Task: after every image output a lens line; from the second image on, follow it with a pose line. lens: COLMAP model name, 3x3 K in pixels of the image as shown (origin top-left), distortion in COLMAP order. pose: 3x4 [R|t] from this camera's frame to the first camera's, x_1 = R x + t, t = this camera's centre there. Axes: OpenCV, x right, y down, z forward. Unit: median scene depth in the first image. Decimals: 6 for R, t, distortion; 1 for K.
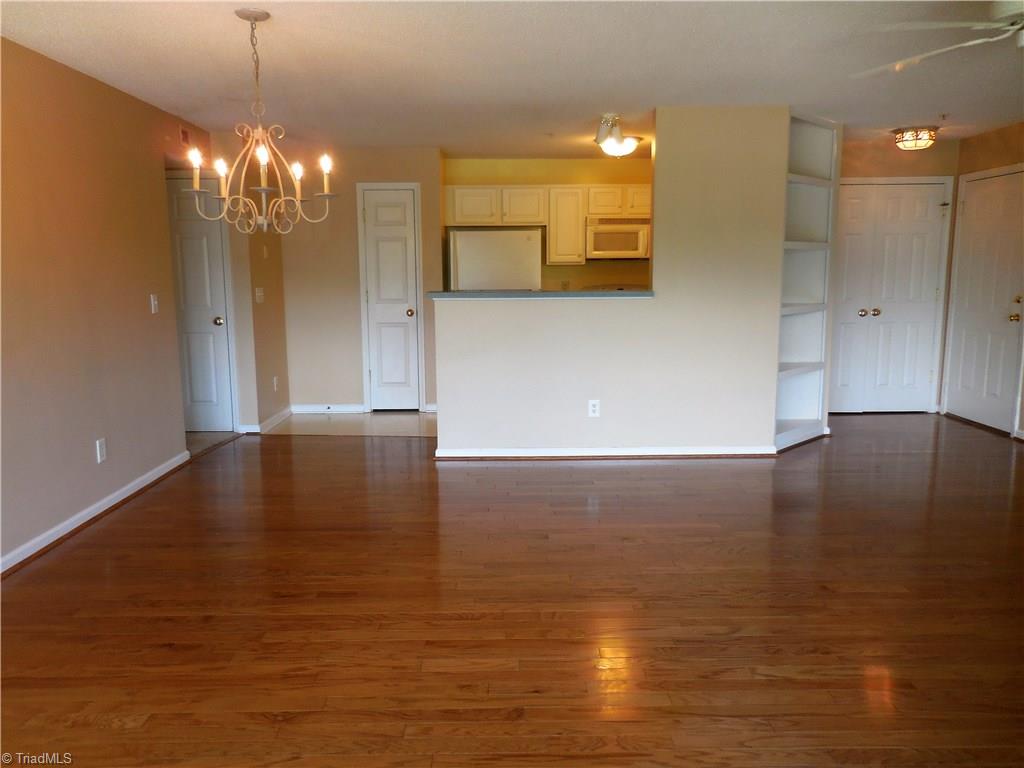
lens RADIAL K [[783.8, 0, 514.3], [0, 783.8, 387.2], [0, 0, 1]] dist [0.003817, 0.004249]
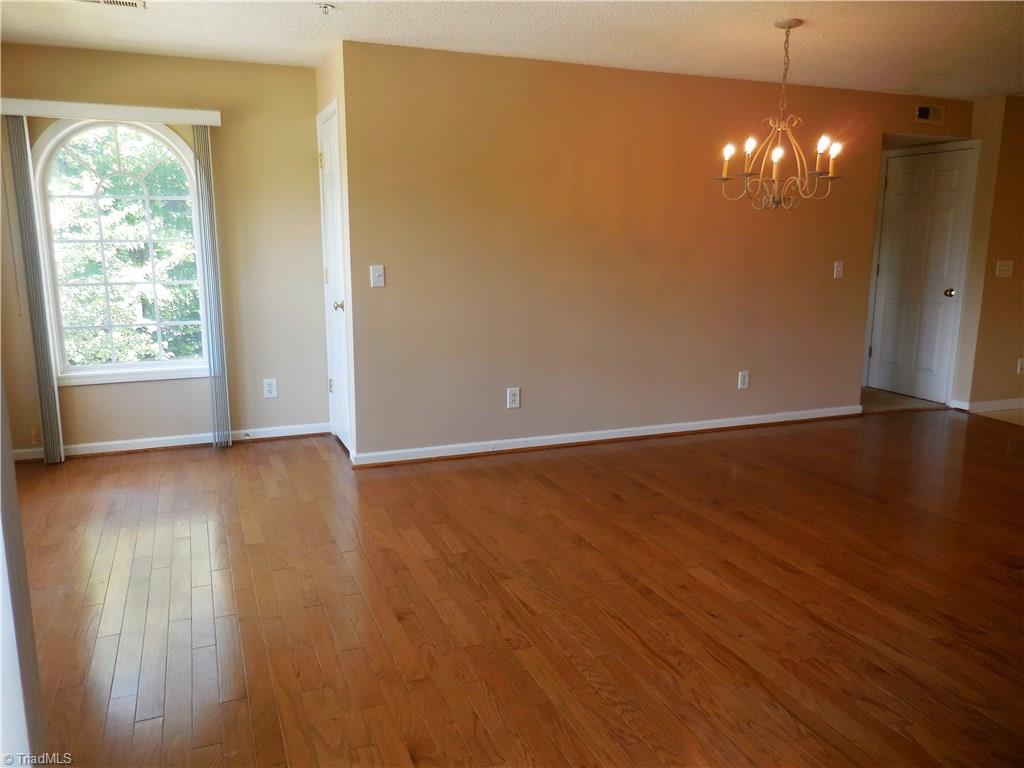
lens RADIAL K [[783.8, 0, 511.4], [0, 783.8, 388.9], [0, 0, 1]] dist [0.003817, 0.004249]
pose [[0.363919, 0.184641, -0.912946, 0.368994], [-0.149564, 0.979020, 0.138385, -0.018974], [0.919344, 0.086183, 0.383900, 0.110410]]
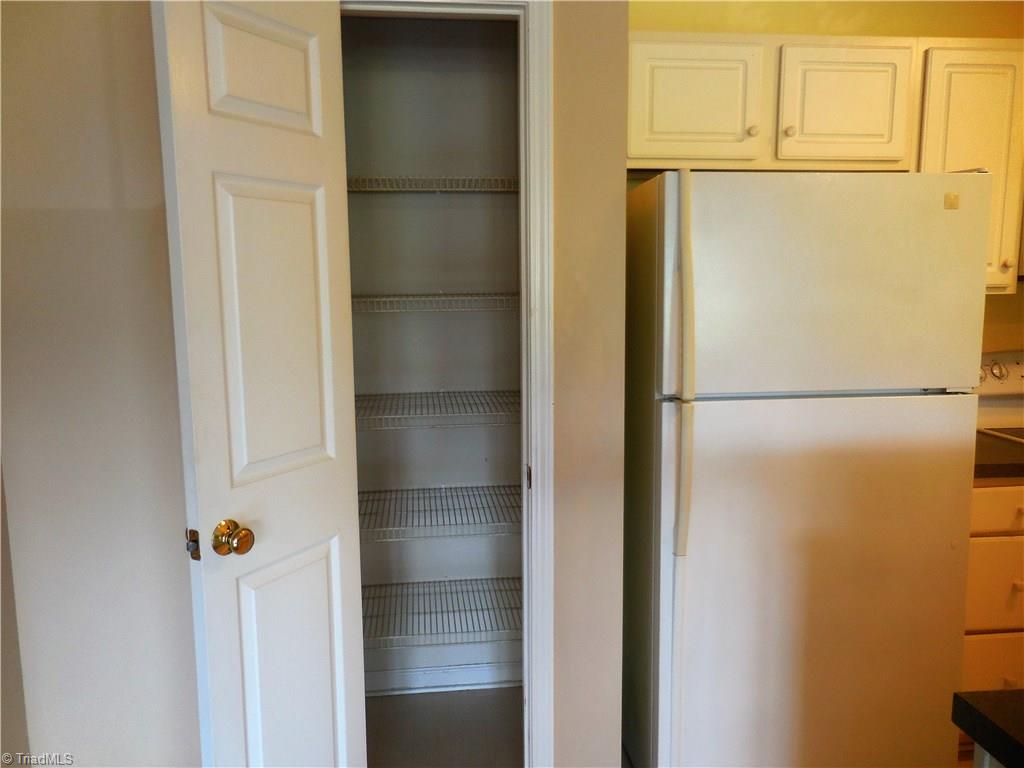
lens RADIAL K [[783.8, 0, 512.7], [0, 783.8, 386.2], [0, 0, 1]] dist [0.003817, 0.004249]
pose [[0.996222, -0.010206, 0.086239, -0.181660], [0.012993, 0.999409, -0.031822, -0.138200], [-0.085864, 0.032823, 0.995766, 0.867310]]
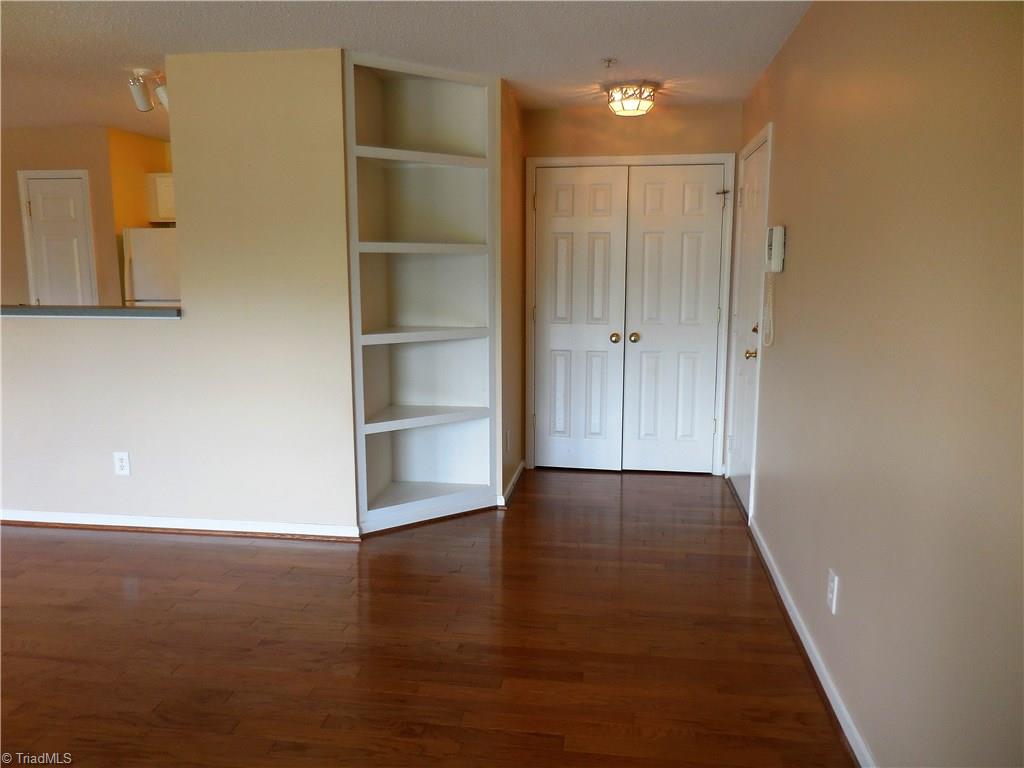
lens RADIAL K [[783.8, 0, 519.5], [0, 783.8, 380.3], [0, 0, 1]] dist [0.003817, 0.004249]
pose [[0.987579, 0.030211, -0.154193, 0.537724], [-0.031103, 0.999511, -0.003373, -0.056315], [0.154016, 0.008127, 0.988035, 0.285725]]
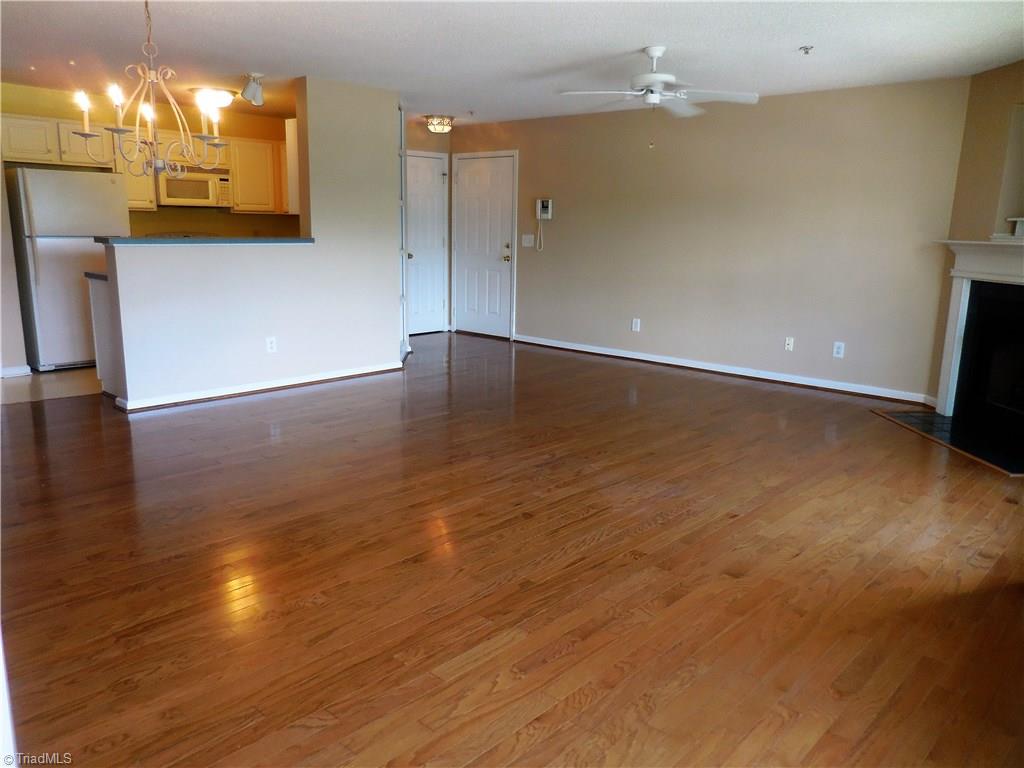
lens RADIAL K [[783.8, 0, 515.9], [0, 783.8, 387.3], [0, 0, 1]] dist [0.003817, 0.004249]
pose [[0.684071, -0.131234, 0.717512, -0.423692], [0.085518, 0.991327, 0.099783, 0.004966], [-0.724384, -0.006898, 0.689362, -0.015727]]
